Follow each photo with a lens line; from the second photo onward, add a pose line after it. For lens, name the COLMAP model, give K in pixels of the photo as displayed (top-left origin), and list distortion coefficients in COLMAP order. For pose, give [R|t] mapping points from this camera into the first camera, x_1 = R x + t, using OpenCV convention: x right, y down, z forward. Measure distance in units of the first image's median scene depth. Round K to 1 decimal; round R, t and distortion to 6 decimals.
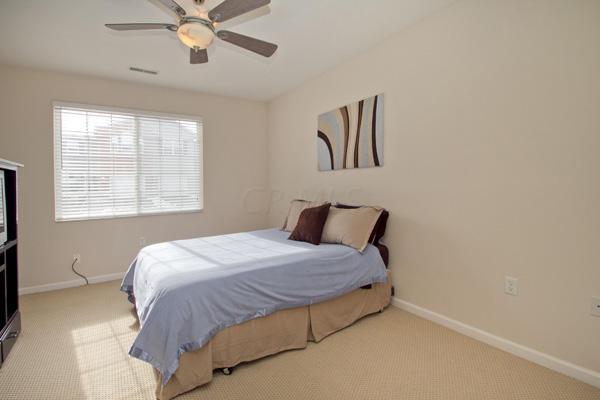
lens RADIAL K [[293.2, 0, 298.1], [0, 293.2, 171.2], [0, 0, 1]] dist [0.014858, 0.000225]
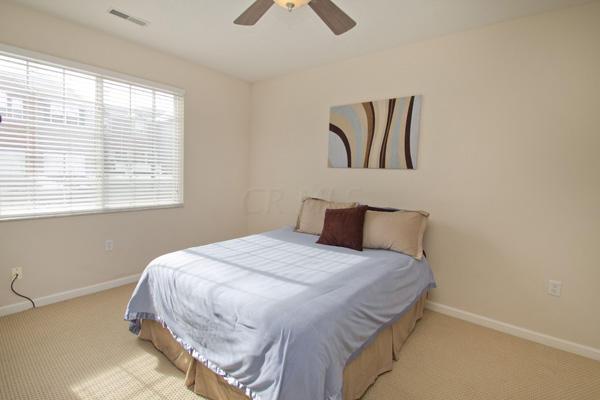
lens RADIAL K [[292.6, 0, 295.2], [0, 292.6, 173.7], [0, 0, 1]] dist [0.002207, -0.000963]
pose [[0.950661, 0.054124, 0.305475, -0.376107], [-0.070719, 0.996547, 0.043513, -0.015571], [-0.302065, -0.062969, 0.951205, 0.174218]]
